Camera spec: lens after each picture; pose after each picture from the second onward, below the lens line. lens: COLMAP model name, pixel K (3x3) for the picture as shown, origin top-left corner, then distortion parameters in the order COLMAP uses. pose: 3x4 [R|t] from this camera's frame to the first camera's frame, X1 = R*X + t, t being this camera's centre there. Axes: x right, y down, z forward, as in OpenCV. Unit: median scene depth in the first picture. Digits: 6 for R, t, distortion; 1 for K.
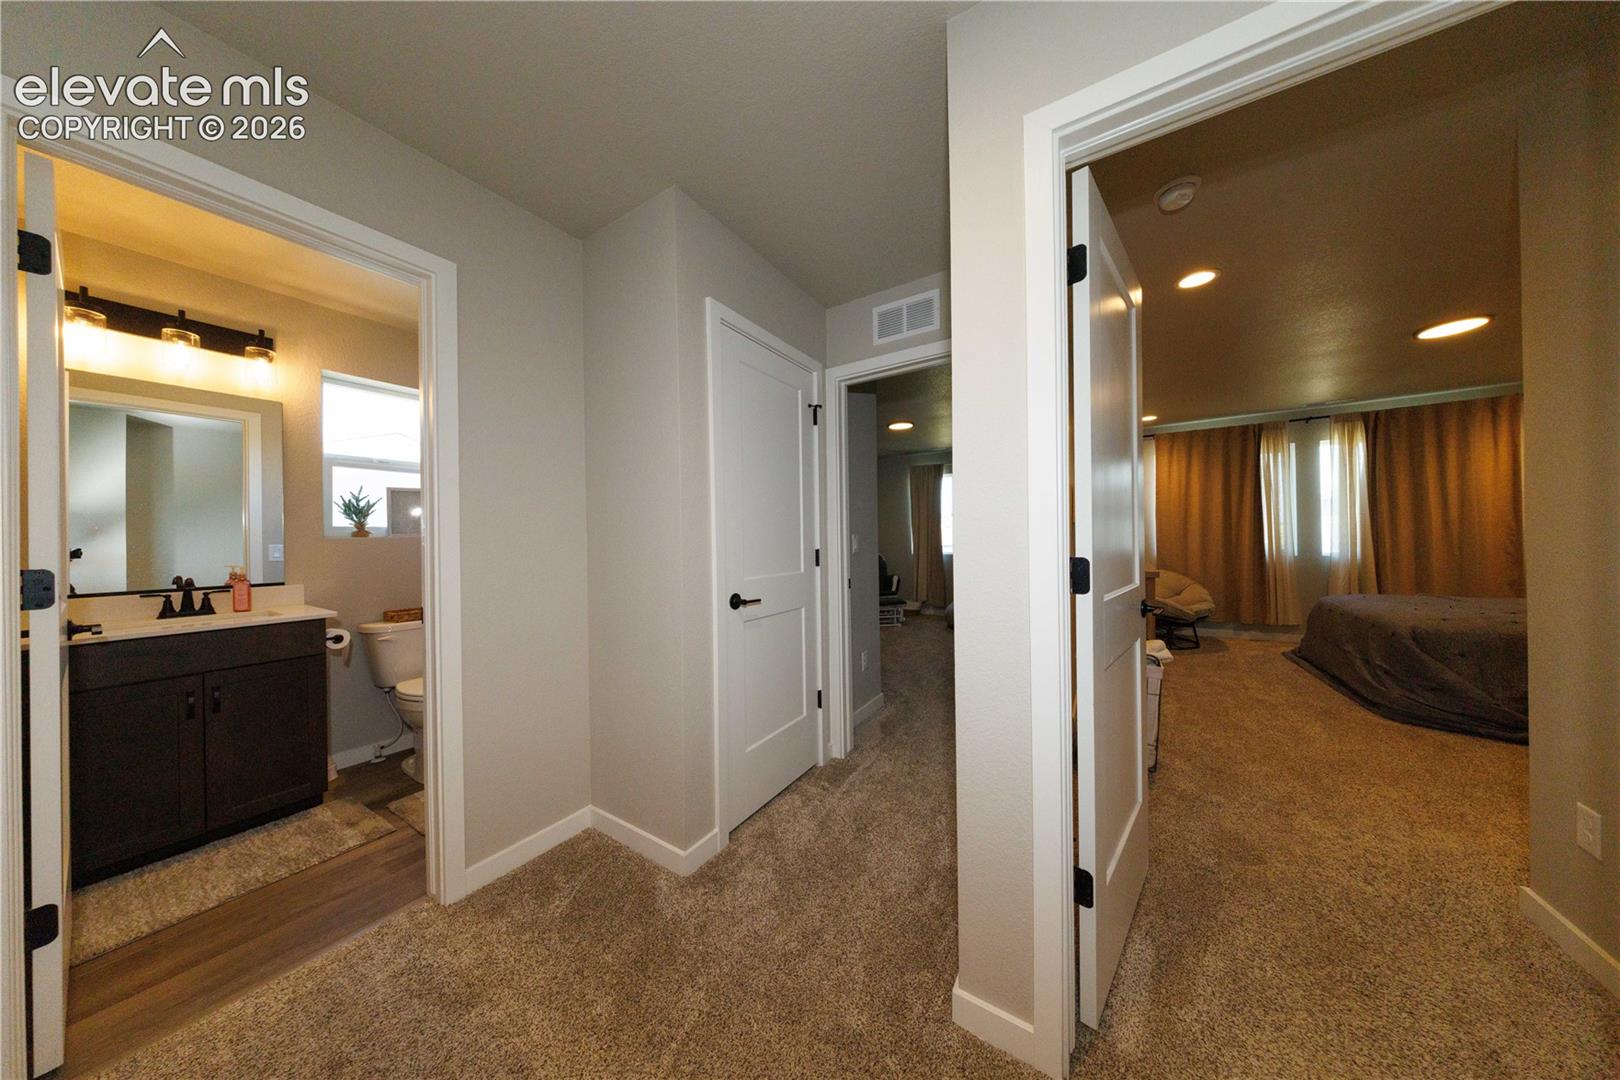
lens RADIAL K [[488.7, 0, 809.5], [0, 488.7, 534.5], [0, 0, 1]] dist [-0.015563, -0.000008]
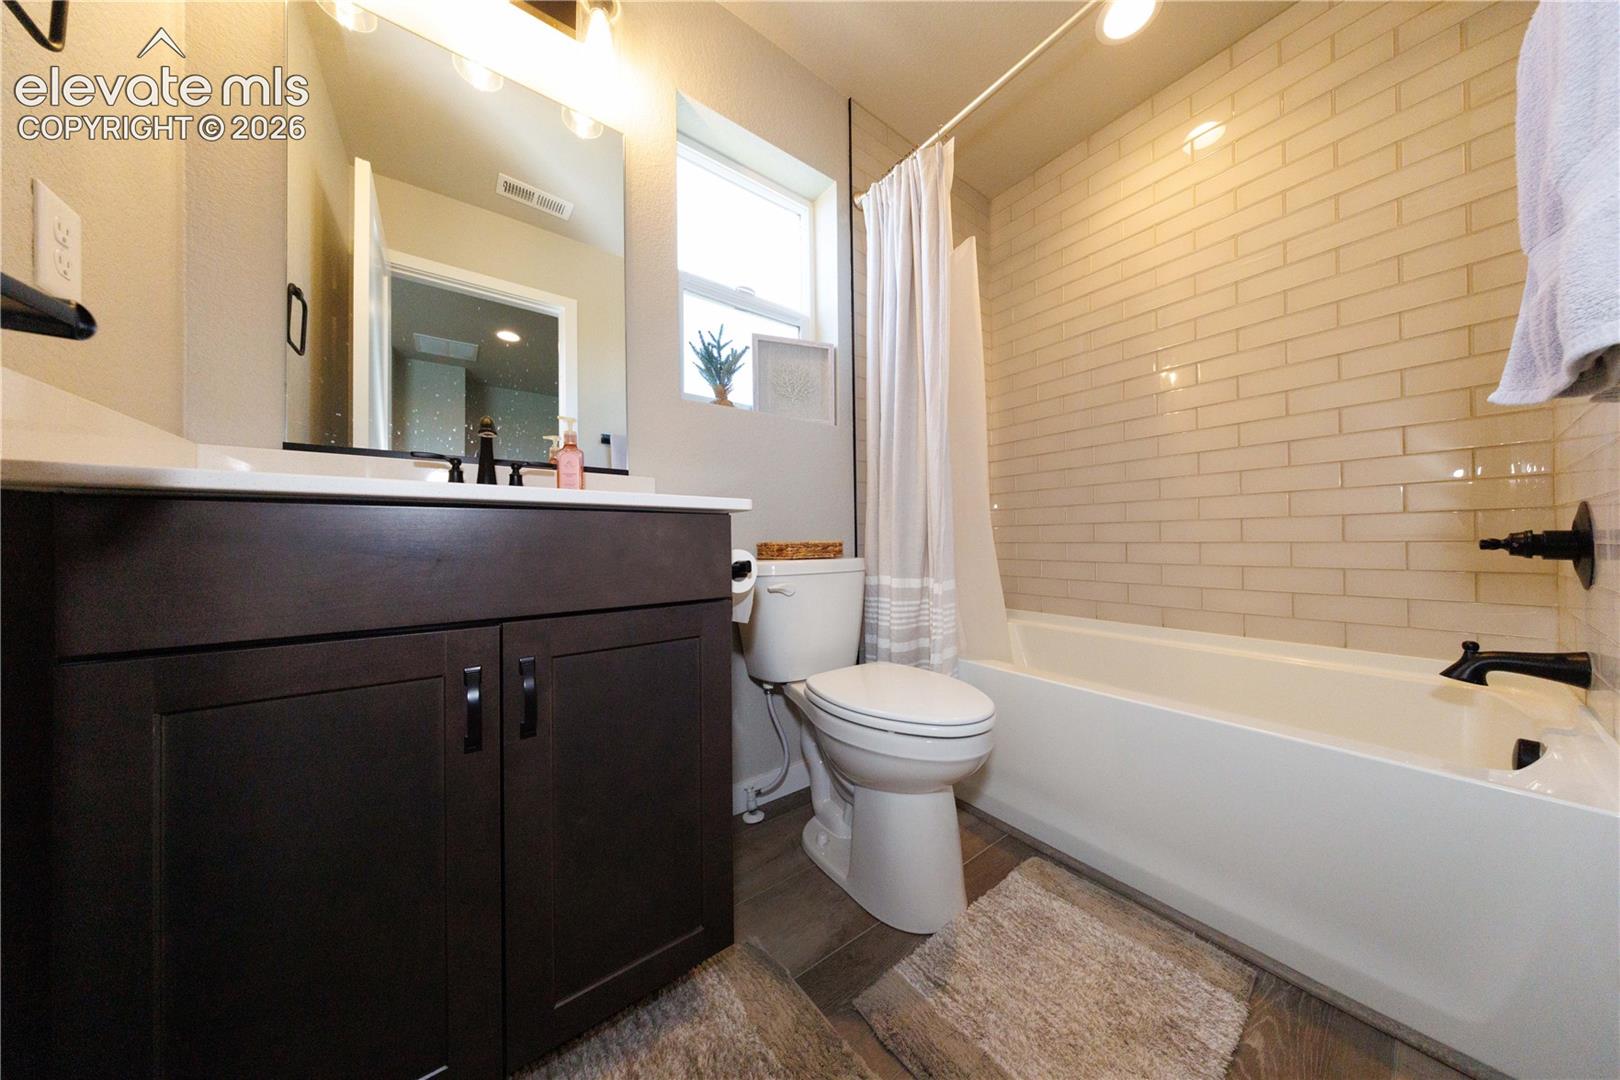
lens RADIAL K [[468.8, 0, 810.0], [0, 468.8, 540.0], [0, 0, 1]] dist [0.000106, 0.000000]
pose [[0.940891, -0.001093, -0.338707, -0.656778], [-0.000975, 0.999982, -0.005938, 0.161655], [0.338708, 0.005917, 0.940873, 0.523640]]
